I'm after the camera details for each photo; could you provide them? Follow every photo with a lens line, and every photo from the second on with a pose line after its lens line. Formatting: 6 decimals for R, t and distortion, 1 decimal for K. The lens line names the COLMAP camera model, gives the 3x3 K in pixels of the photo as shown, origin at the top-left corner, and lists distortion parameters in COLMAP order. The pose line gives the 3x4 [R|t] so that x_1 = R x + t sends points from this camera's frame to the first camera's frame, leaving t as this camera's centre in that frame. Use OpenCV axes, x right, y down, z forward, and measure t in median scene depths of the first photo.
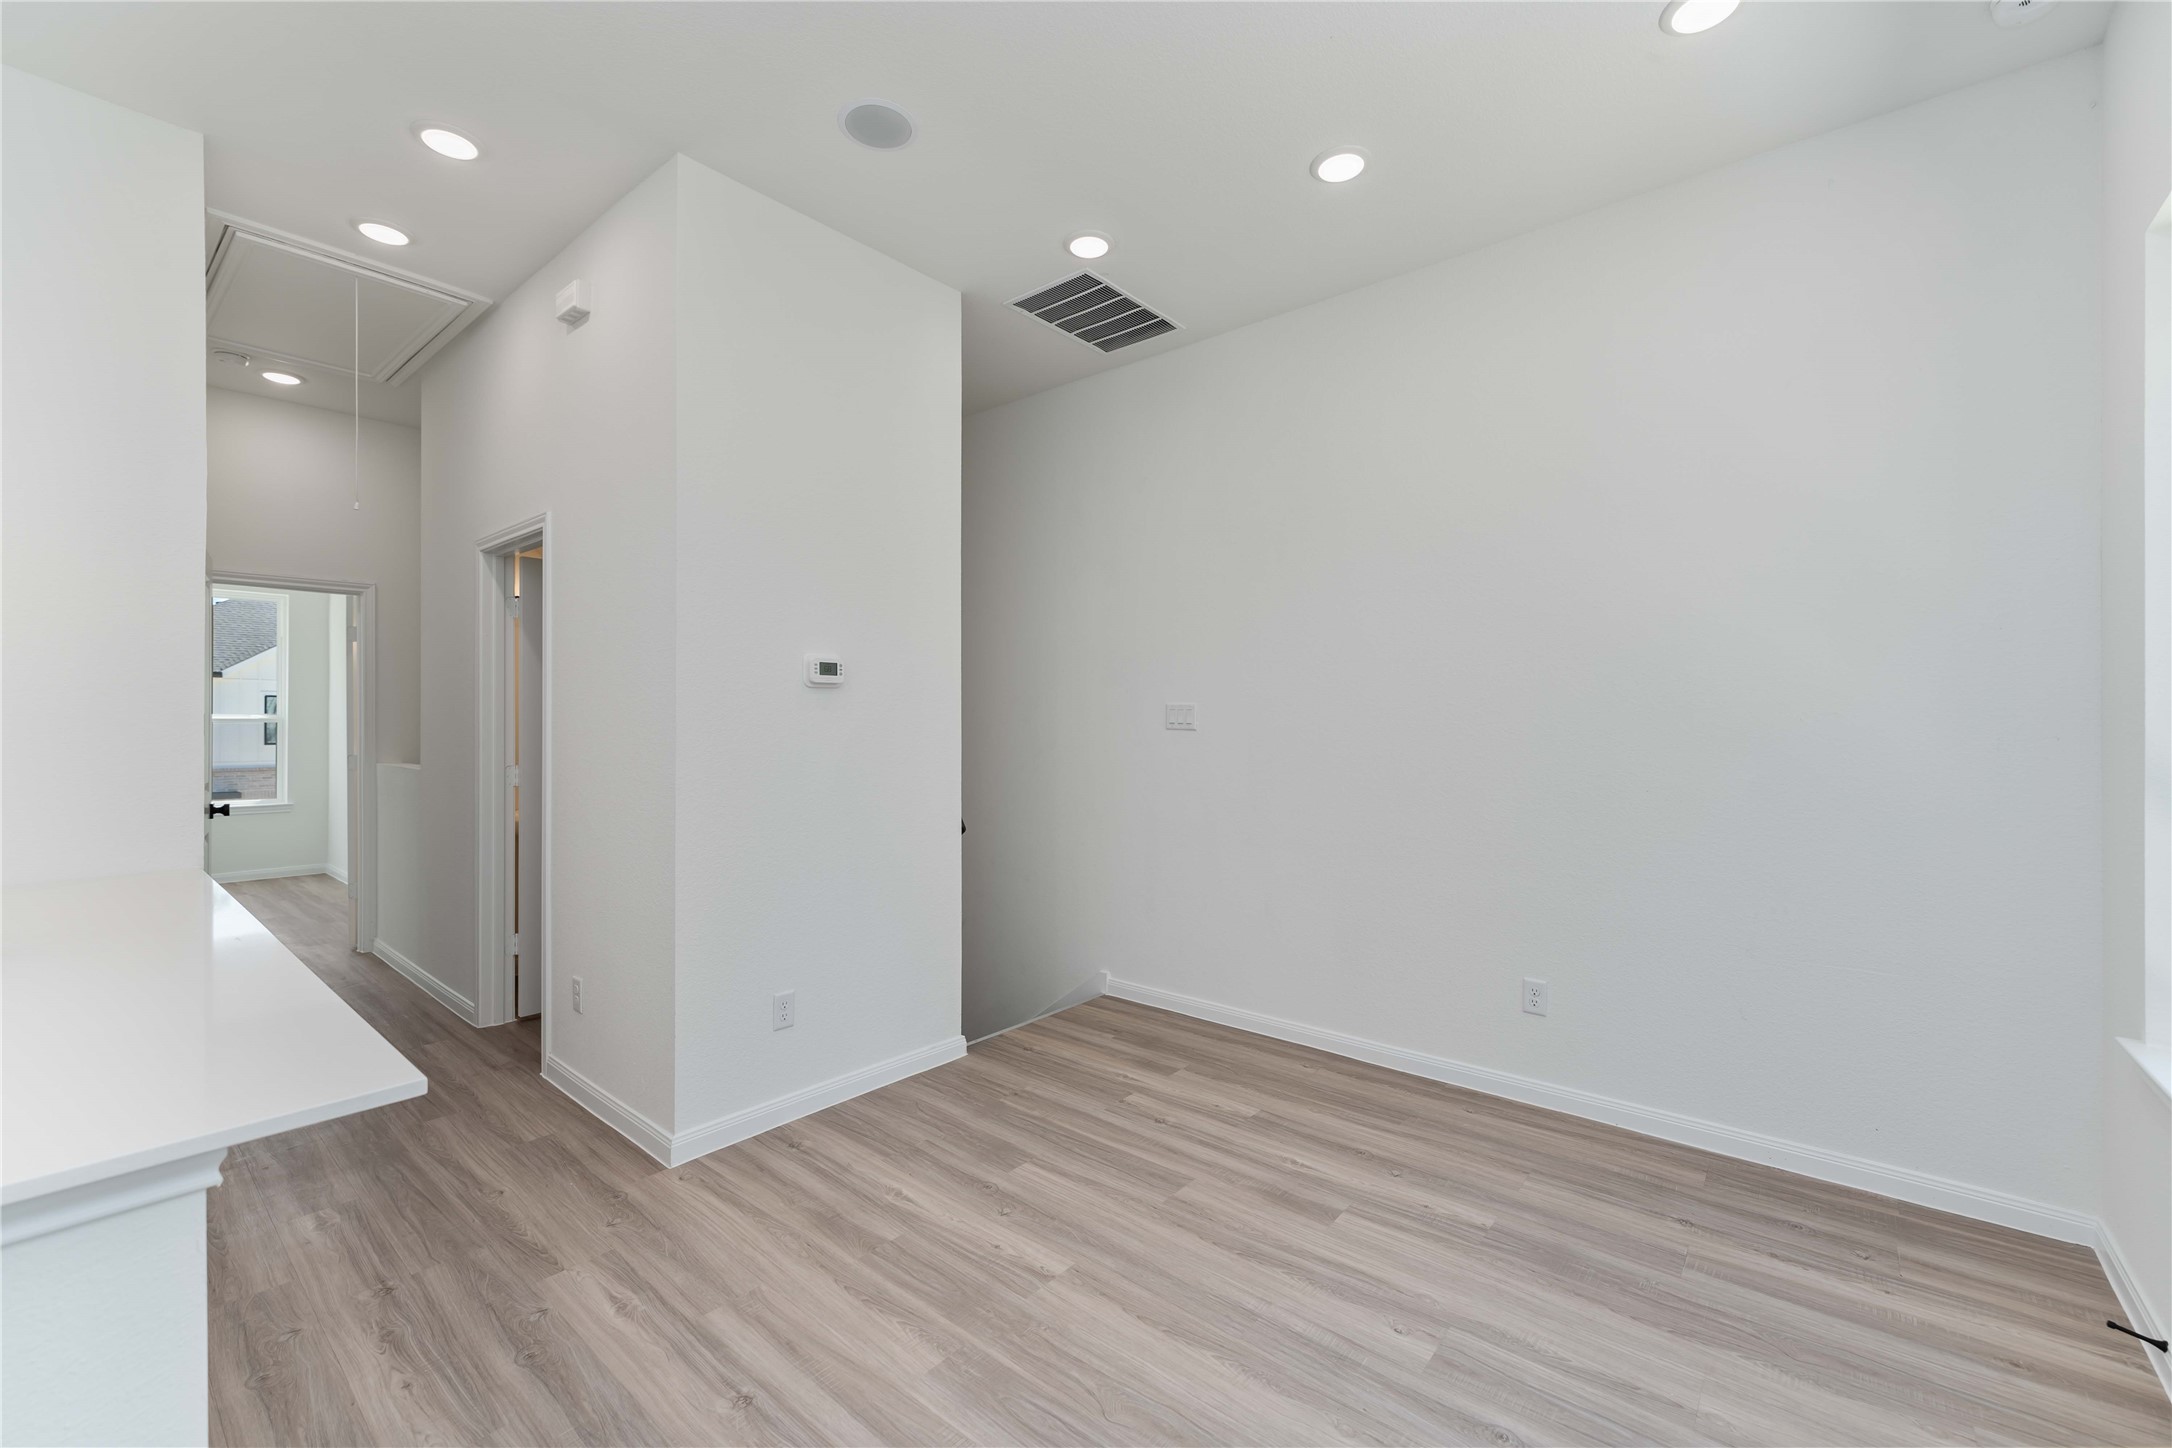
lens RADIAL K [[892.9, 0, 1080.1], [0, 892.9, 703.5], [0, 0, 1]] dist [0.000272, -0.000190]
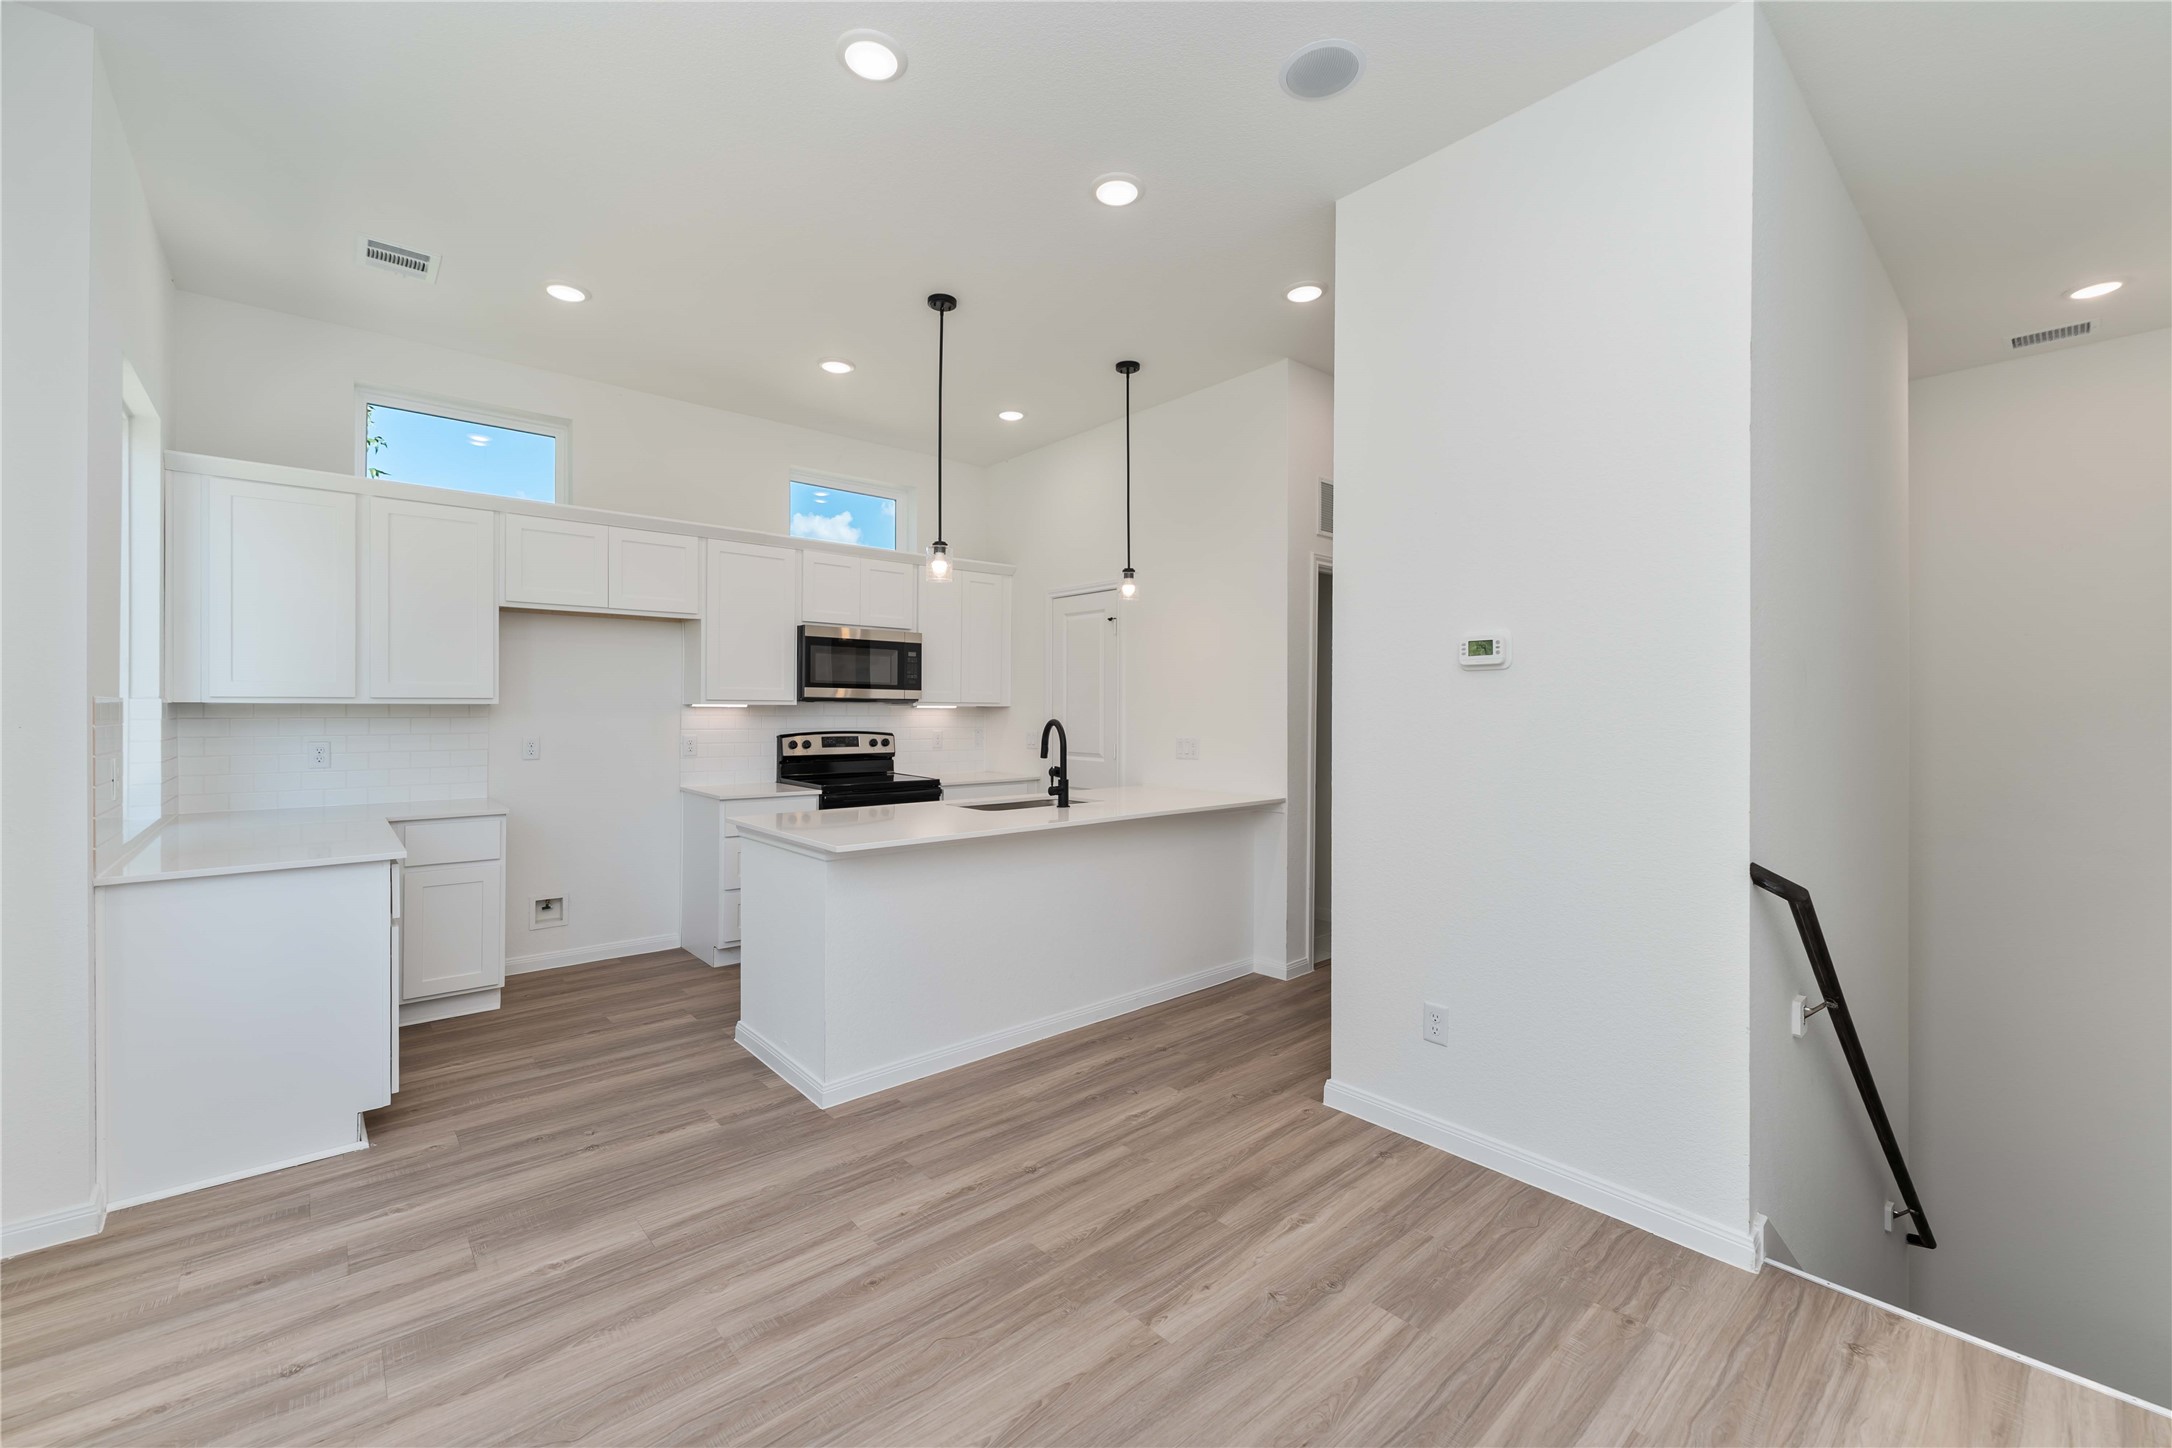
lens RADIAL K [[892.9, 0, 1080.1], [0, 892.9, 703.5], [0, 0, 1]] dist [0.000272, -0.000190]
pose [[-0.155364, -0.007810, -0.987826, 0.755505], [0.013982, 0.999851, -0.010104, 0.020991], [0.987758, -0.015382, -0.155231, 0.933484]]
